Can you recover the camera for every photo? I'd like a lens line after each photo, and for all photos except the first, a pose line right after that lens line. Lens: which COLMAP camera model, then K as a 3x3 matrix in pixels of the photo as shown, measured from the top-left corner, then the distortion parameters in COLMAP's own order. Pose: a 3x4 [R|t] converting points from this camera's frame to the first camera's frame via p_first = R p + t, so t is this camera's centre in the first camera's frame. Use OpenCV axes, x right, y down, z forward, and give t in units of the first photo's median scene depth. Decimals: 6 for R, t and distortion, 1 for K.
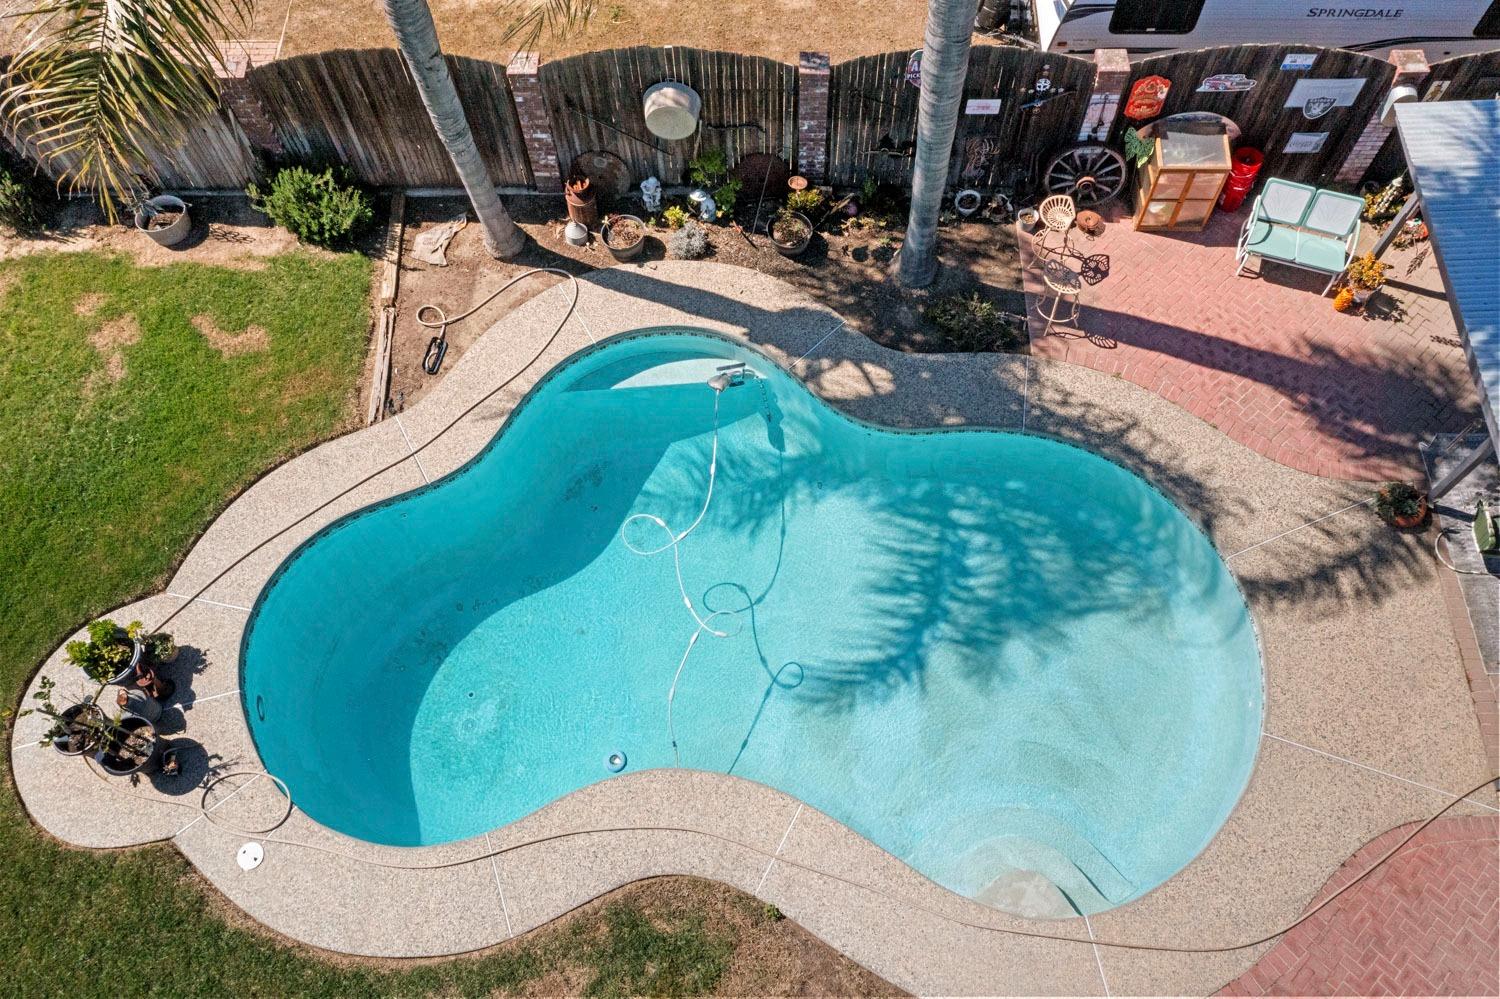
lens RADIAL K [[1184.4, 0, 759.1], [0, 1184.4, 488.4], [0, 0, 1]] dist [-0.011498, 0.014308]
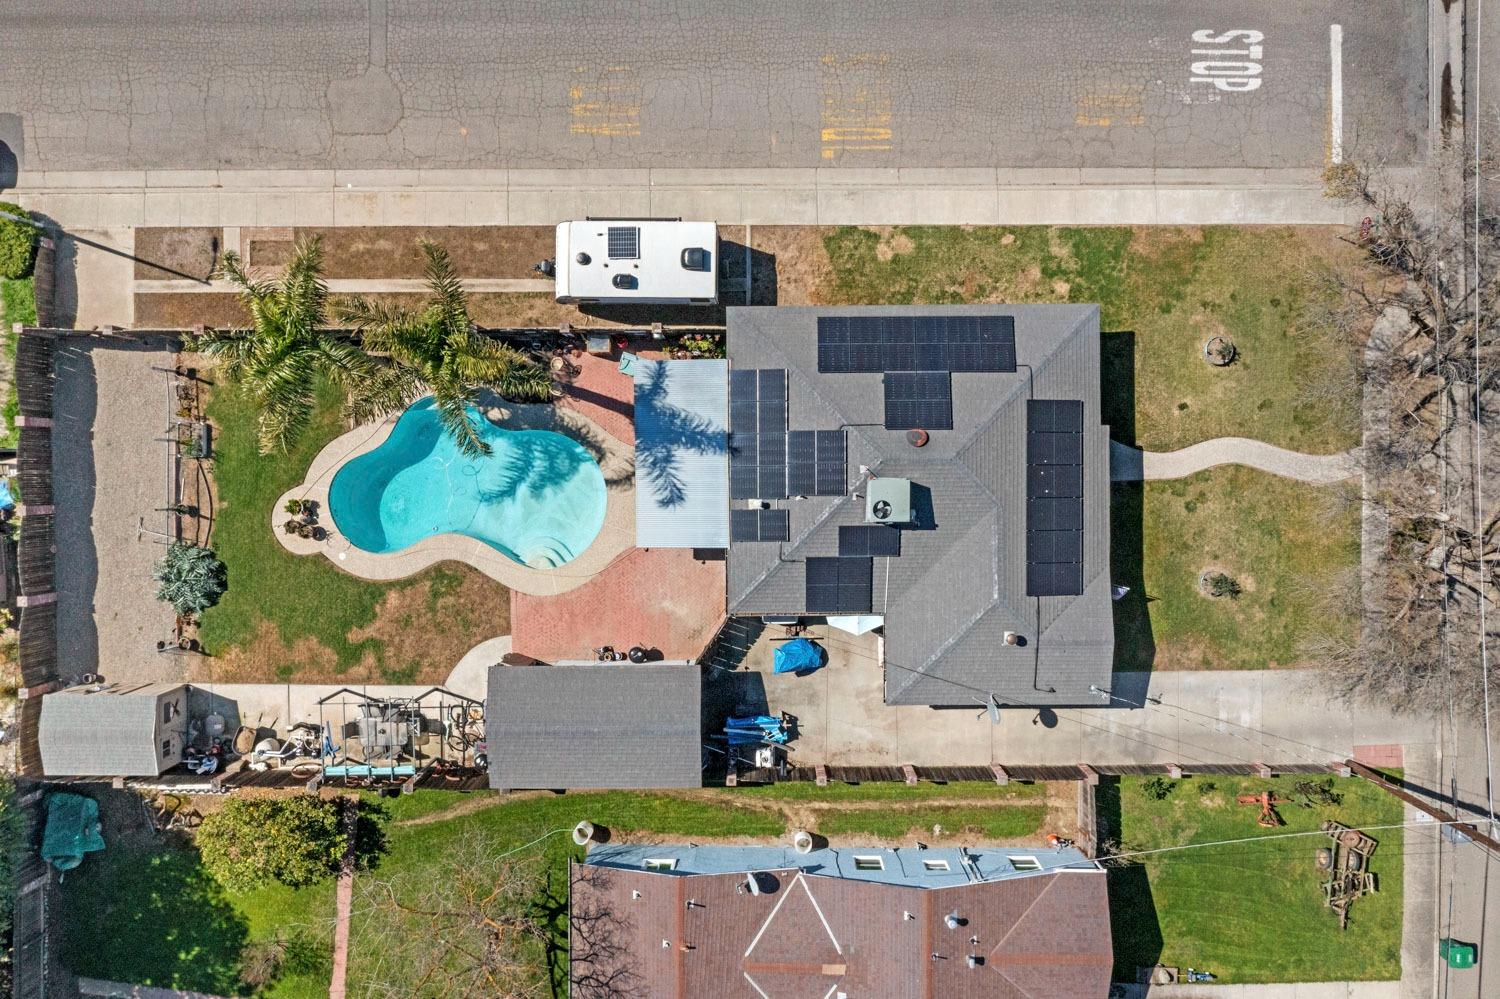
lens RADIAL K [[1184.4, 0, 747.9], [0, 1184.4, 489.4], [0, 0, 1]] dist [-0.011498, 0.014308]
pose [[0.999948, -0.009545, -0.003707, 0.793032], [0.010182, 0.888491, 0.458781, -1.421385], [-0.001085, -0.458794, 0.888542, -2.031825]]
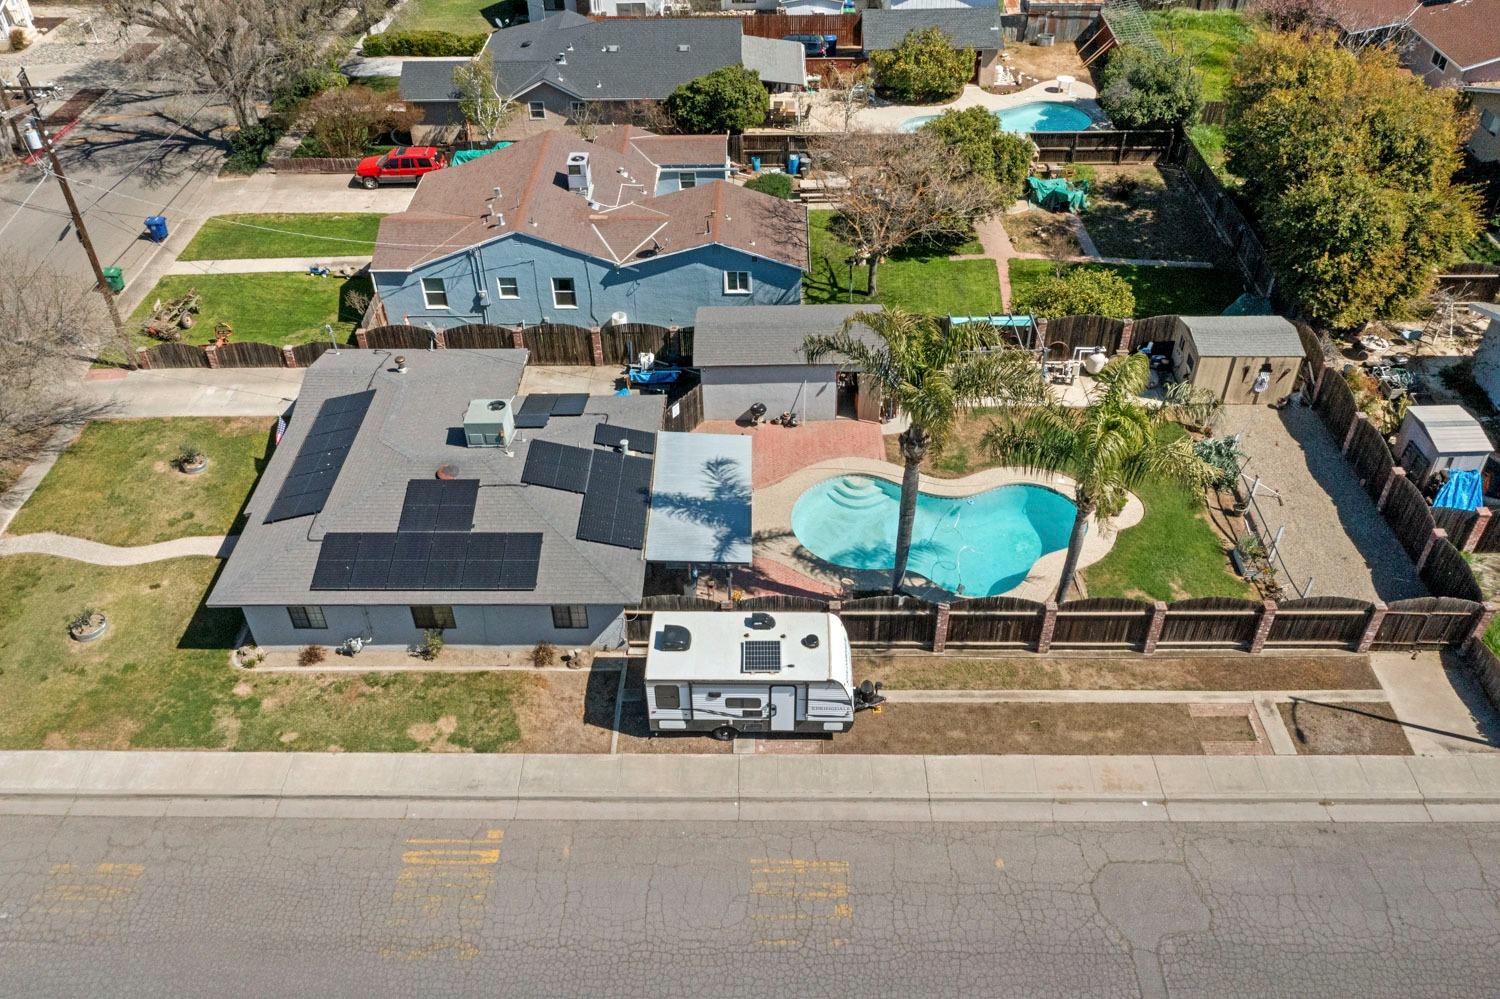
lens RADIAL K [[1184.4, 0, 748.8], [0, 1184.4, 496.8], [0, 0, 1]] dist [-0.011498, 0.014308]
pose [[-0.999734, 0.014360, 0.018070, 0.438336], [0.014317, -0.228270, 0.973493, -2.936061], [0.018104, 0.973492, 0.228003, 0.127687]]
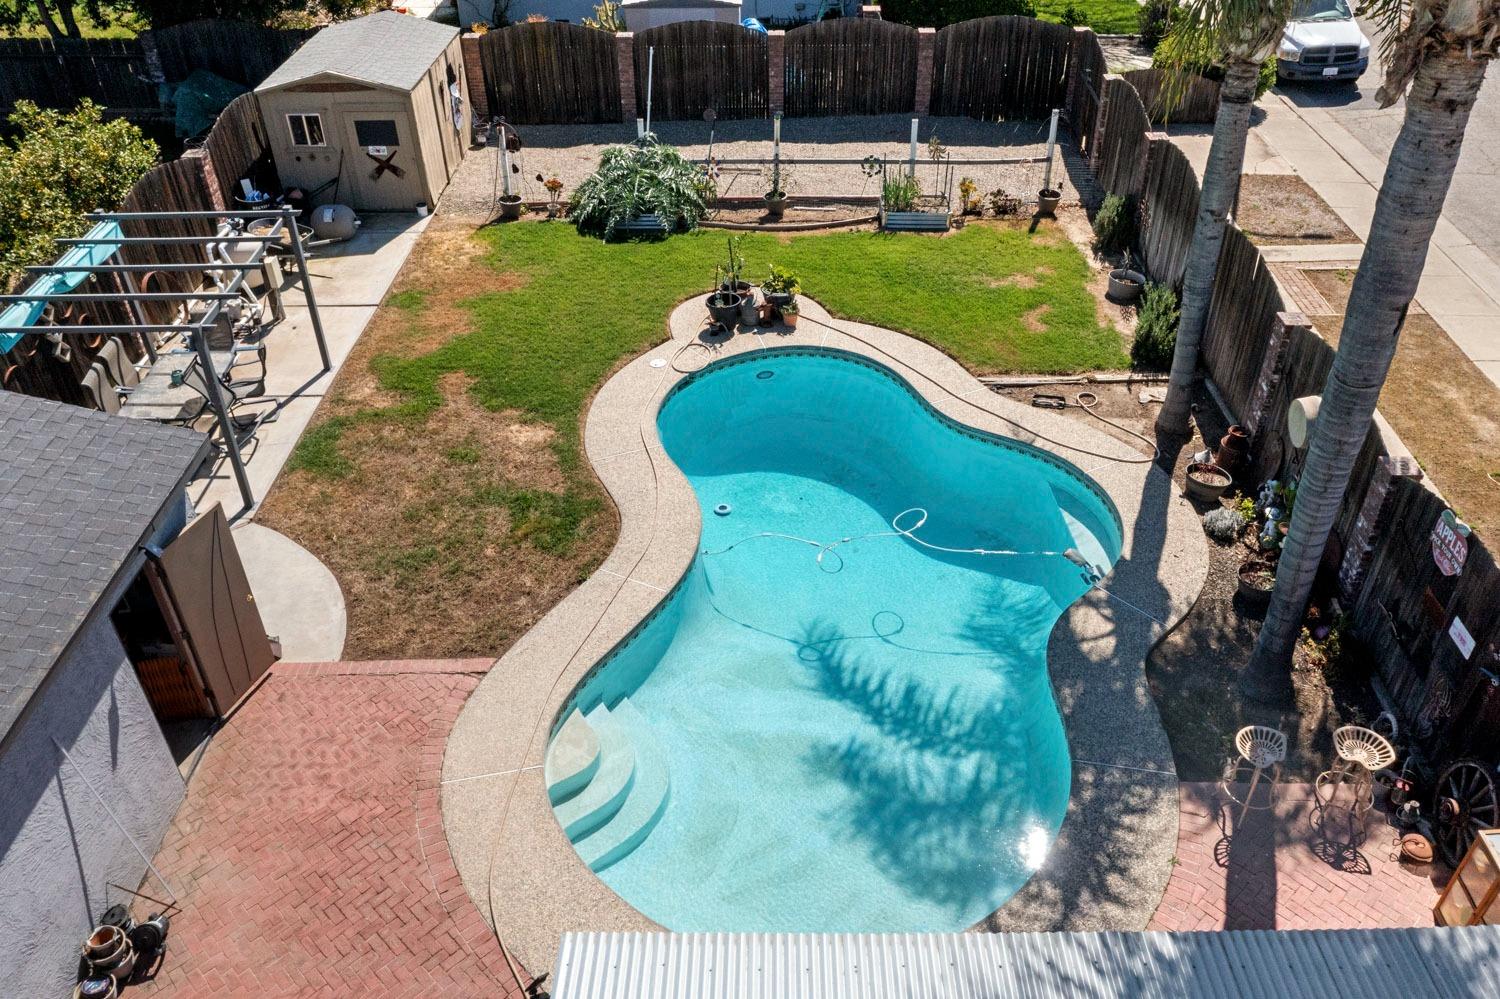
lens RADIAL K [[1184.4, 0, 749.4], [0, 1184.4, 509.1], [0, 0, 1]] dist [-0.011498, 0.014308]
pose [[-0.012582, 0.609605, -0.792606, 0.801764], [-0.889386, 0.355443, 0.287494, -0.156238], [0.456984, 0.708549, 0.537702, 0.288159]]
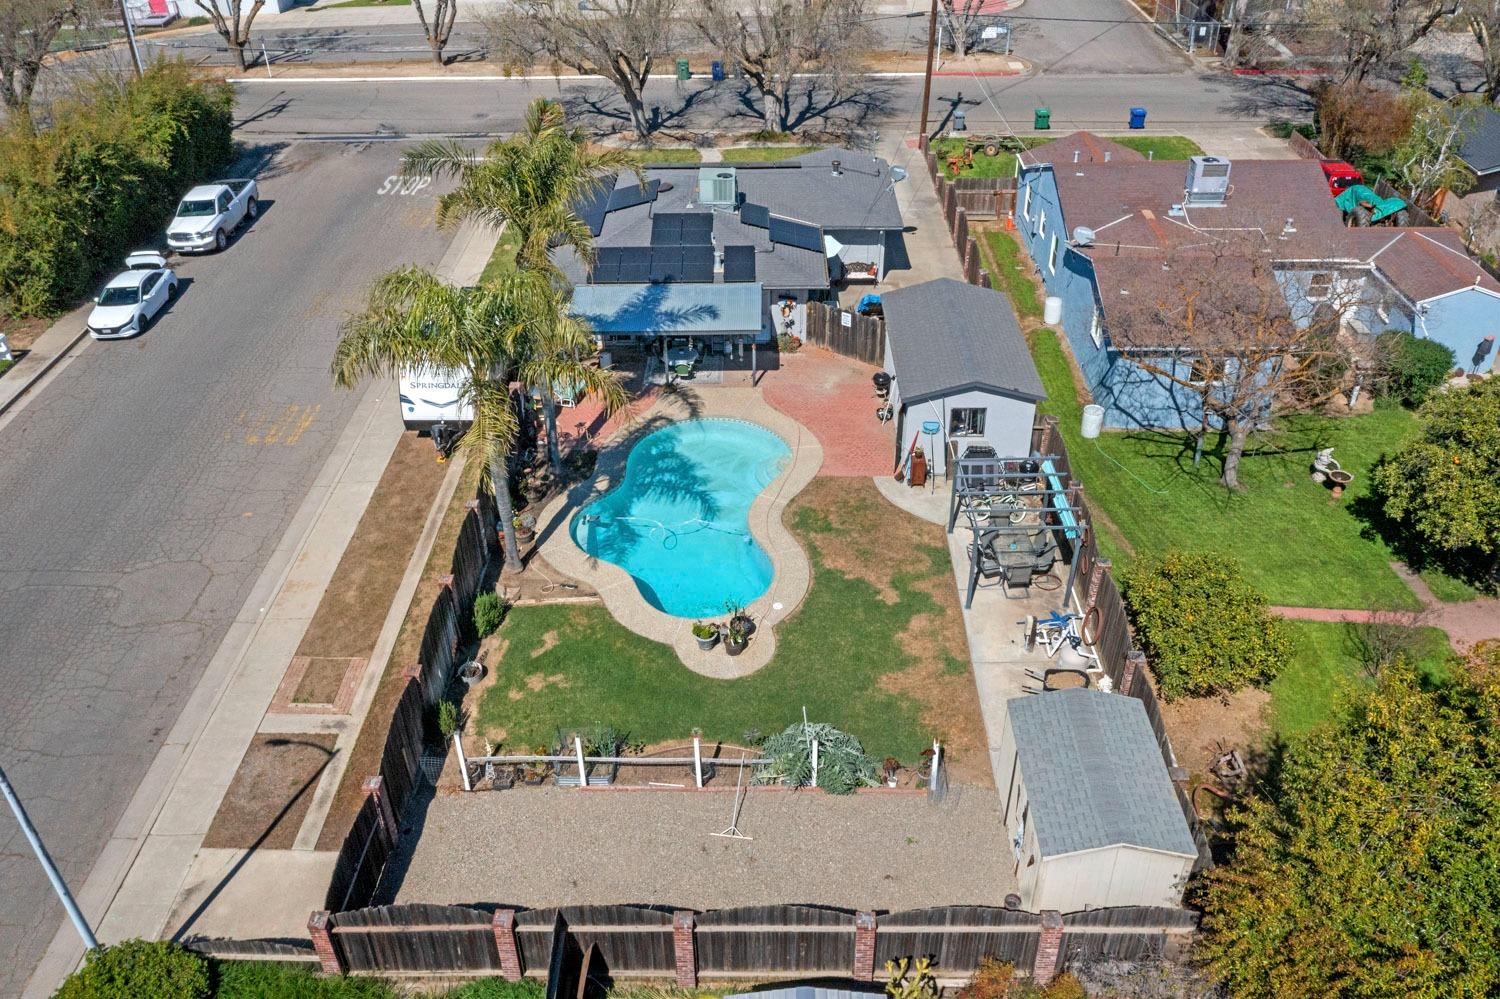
lens RADIAL K [[1184.4, 0, 749.6], [0, 1184.4, 493.9], [0, 0, 1]] dist [-0.011498, 0.014308]
pose [[0.005943, -0.557118, 0.830412, -2.197490], [0.899355, 0.366029, 0.239130, -0.433138], [-0.437179, 0.745414, 0.503222, -0.487431]]
